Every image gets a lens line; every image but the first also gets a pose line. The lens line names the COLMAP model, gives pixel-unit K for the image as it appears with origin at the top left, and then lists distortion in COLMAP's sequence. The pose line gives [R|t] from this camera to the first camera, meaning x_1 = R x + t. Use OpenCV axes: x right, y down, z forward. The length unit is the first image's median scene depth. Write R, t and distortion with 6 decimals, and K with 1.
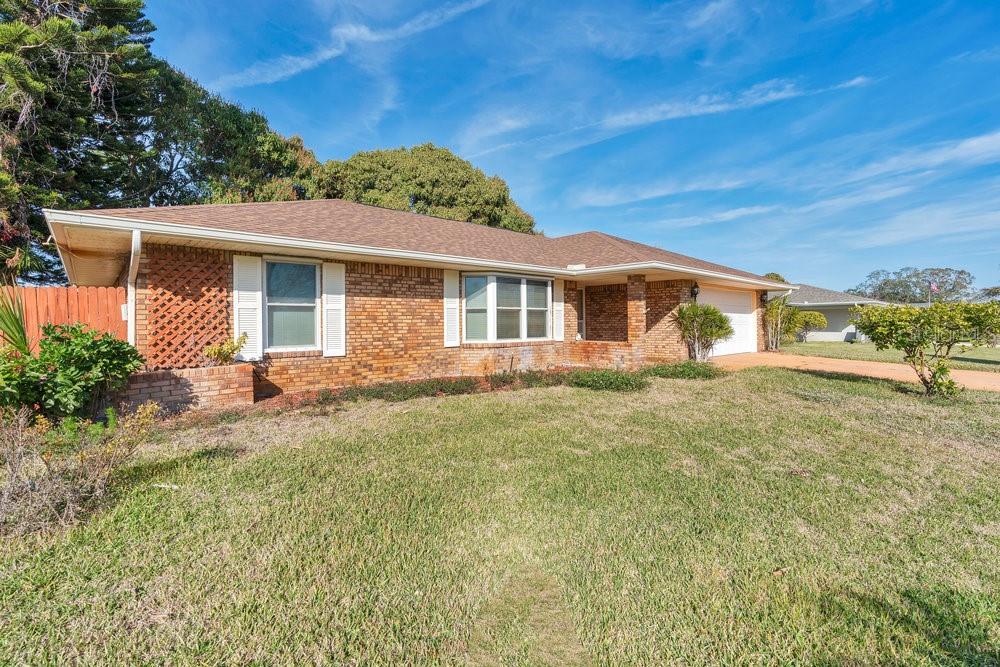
lens RADIAL K [[465.6, 0, 495.8], [0, 465.6, 324.1], [0, 0, 1]] dist [-0.001246, 0.000301]
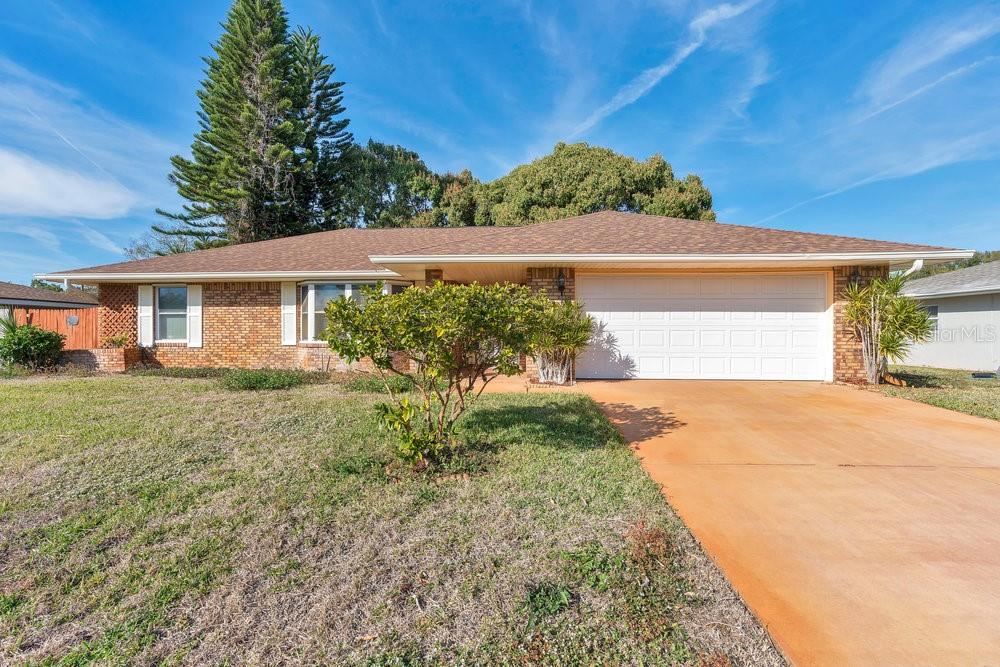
lens RADIAL K [[465.6, 0, 495.8], [0, 465.6, 338.6], [0, 0, 1]] dist [-0.001246, 0.000301]
pose [[0.683612, 0.020820, -0.729549, 1.223786], [-0.007900, 0.999746, 0.021129, 0.001678], [0.729803, -0.008681, 0.683602, 0.595866]]
